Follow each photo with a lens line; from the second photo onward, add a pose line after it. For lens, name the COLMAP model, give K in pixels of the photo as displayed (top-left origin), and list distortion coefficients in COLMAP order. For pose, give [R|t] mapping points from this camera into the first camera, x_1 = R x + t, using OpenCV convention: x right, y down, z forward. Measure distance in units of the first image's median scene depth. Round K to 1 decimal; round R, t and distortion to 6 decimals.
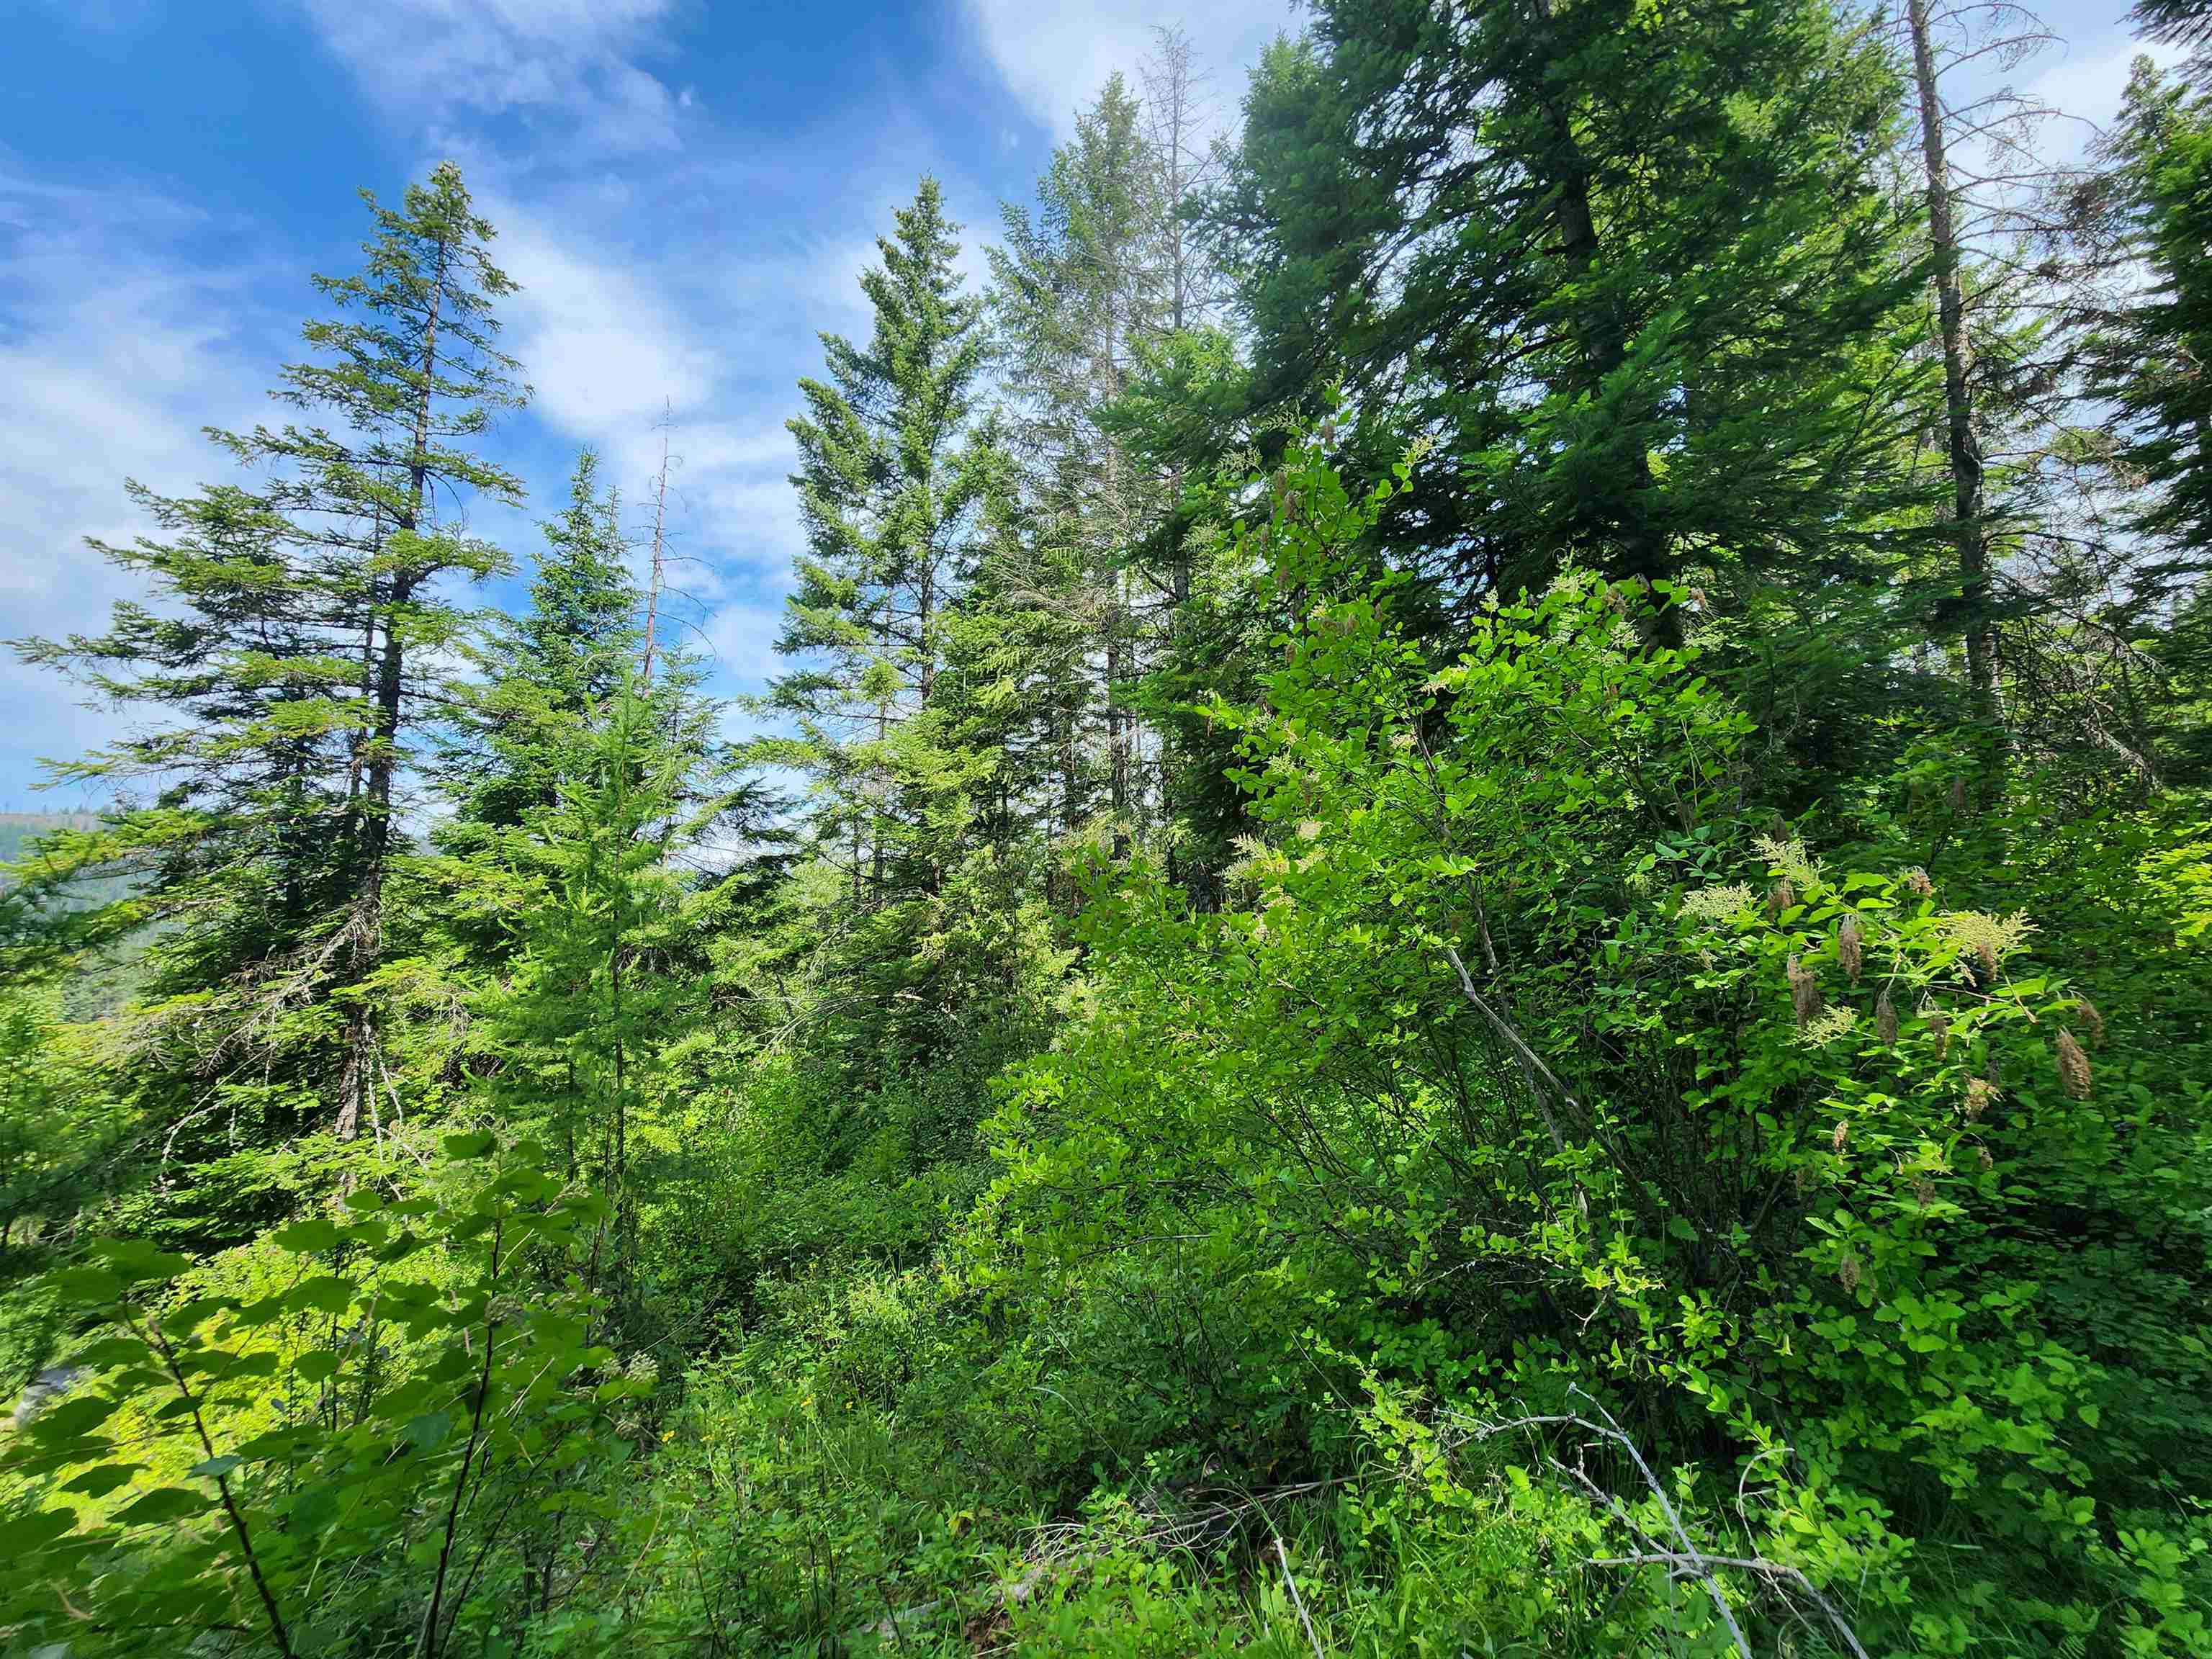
lens RADIAL K [[900.1, 0, 1106.0], [0, 900.1, 829.5], [0, 0, 1]] dist [-0.001131, 0.000036]
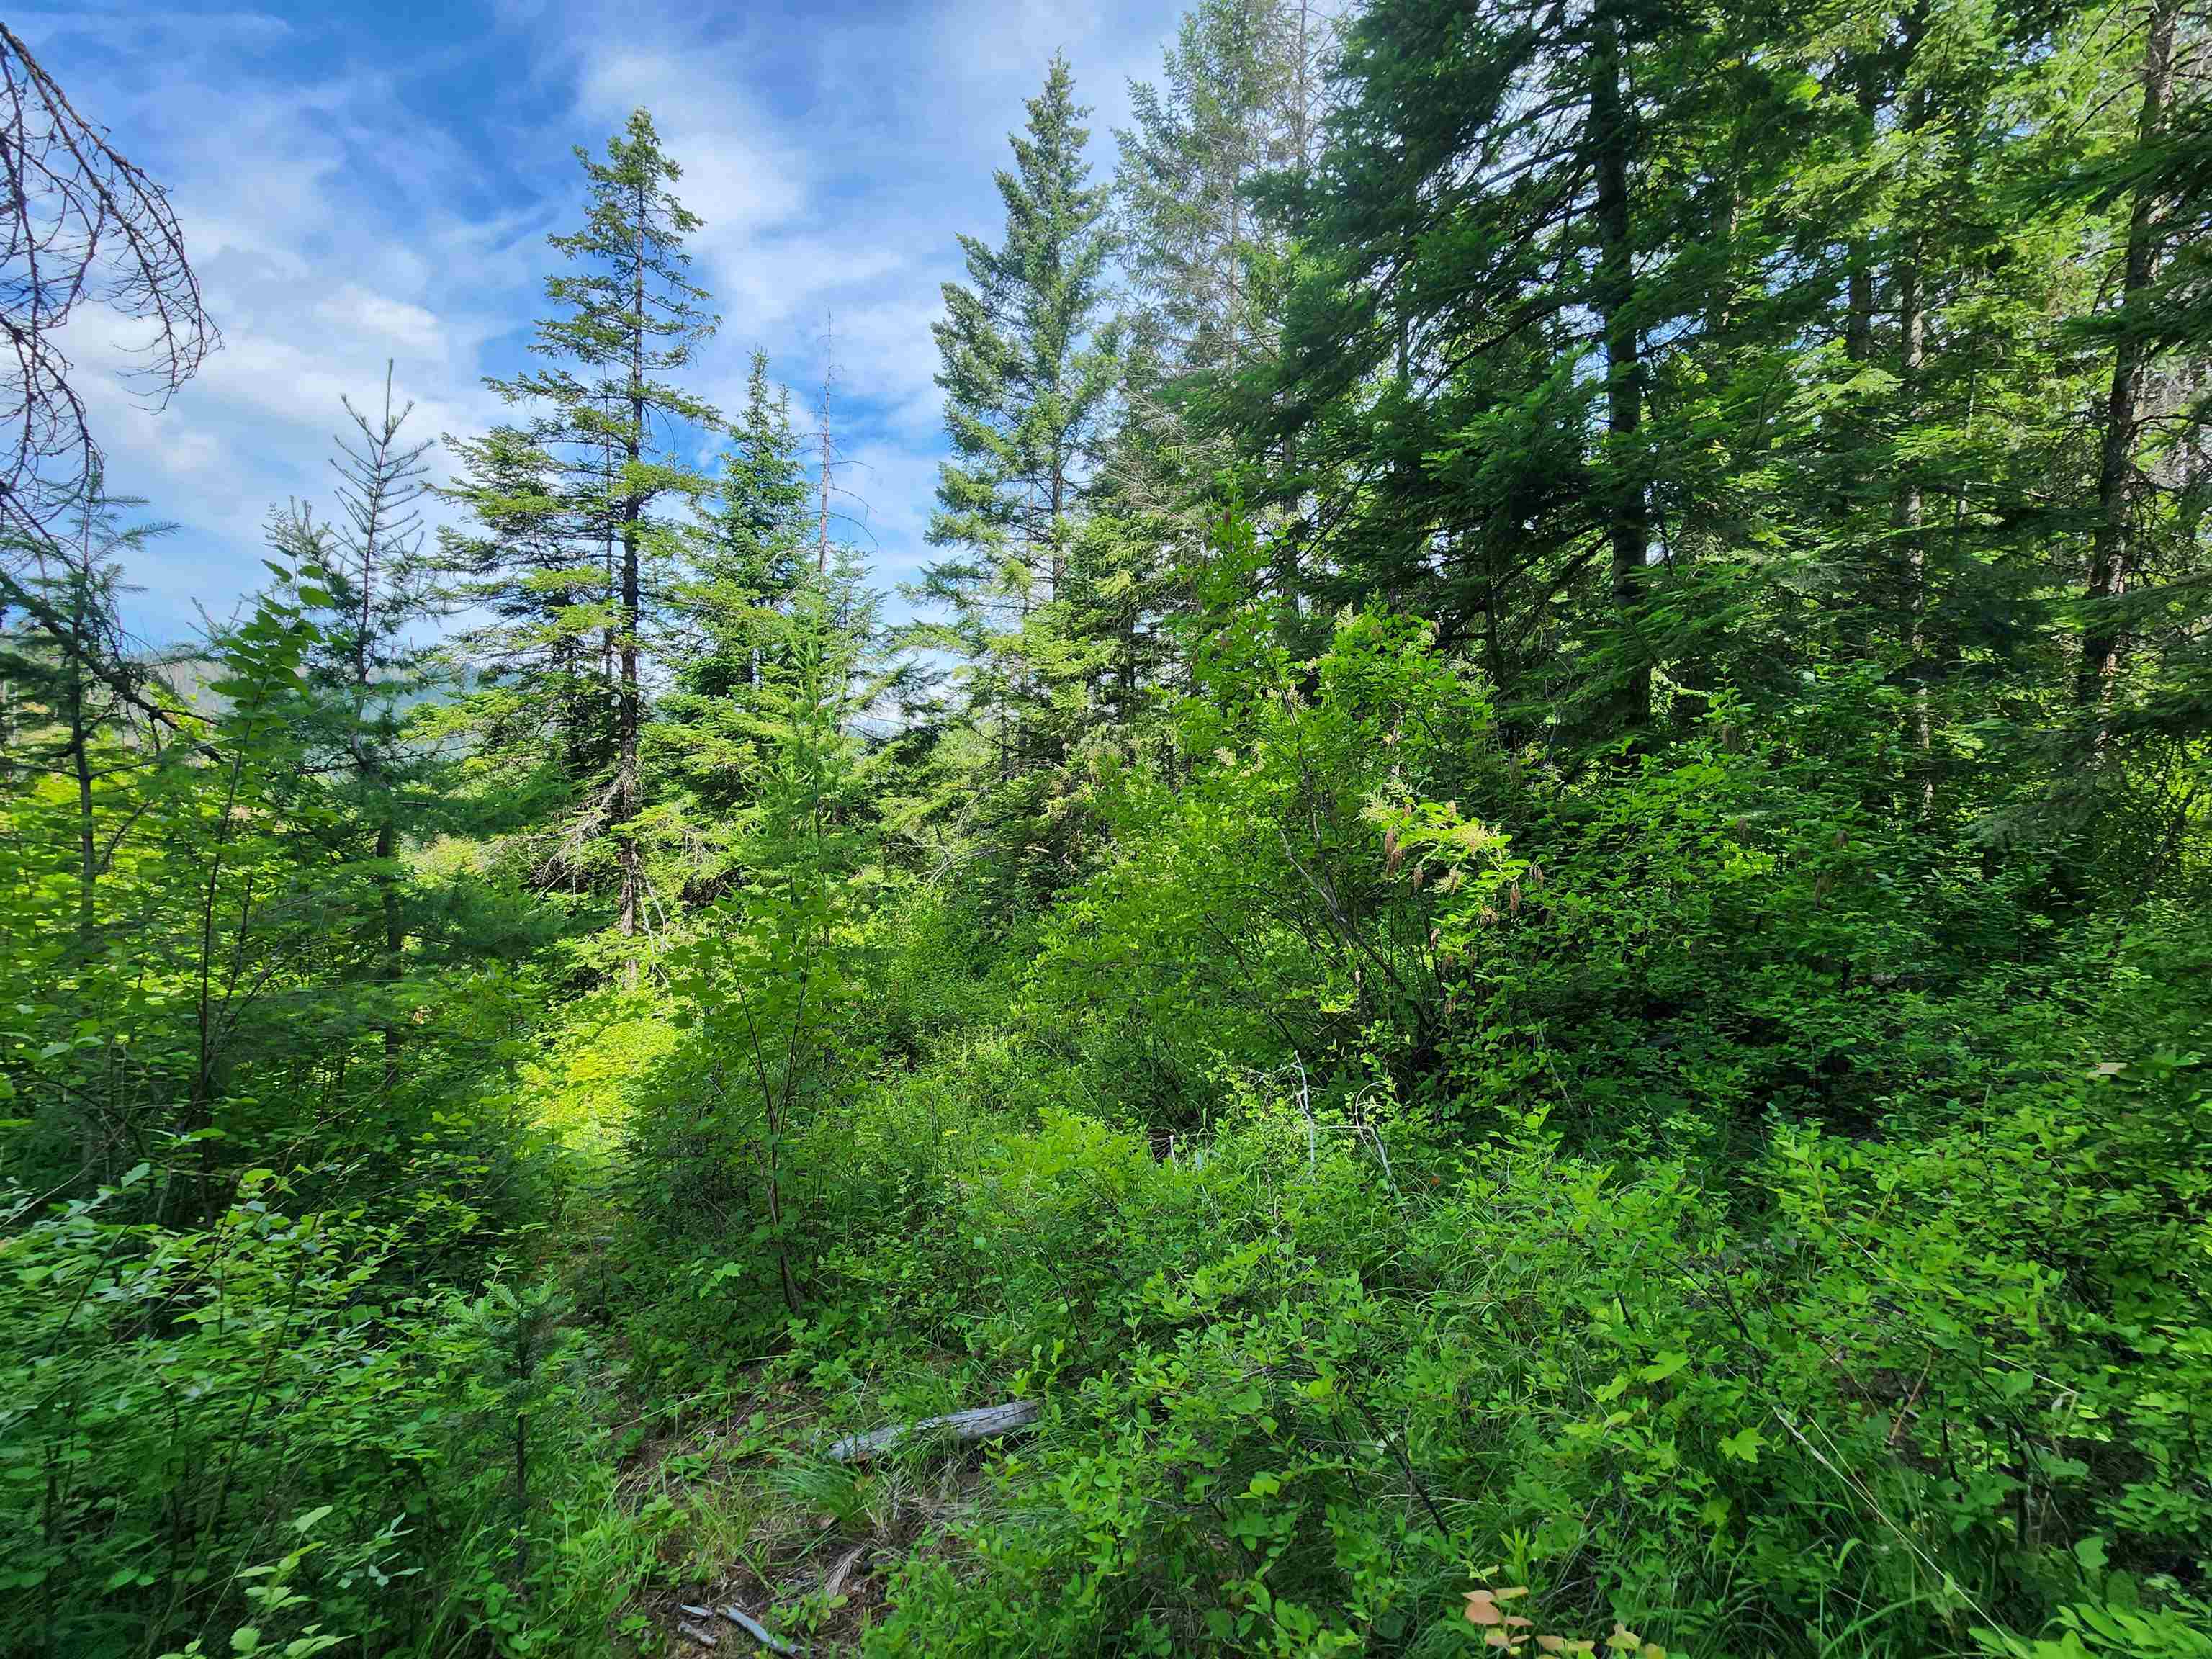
lens RADIAL K [[892.6, 0, 1106.0], [0, 892.6, 829.5], [0, 0, 1]] dist [0.009448, 0.000026]
pose [[0.986598, 0.037505, -0.158798, 0.059166], [-0.012174, 0.987432, 0.157575, -0.028759], [0.162712, -0.153530, 0.974655, -0.141378]]
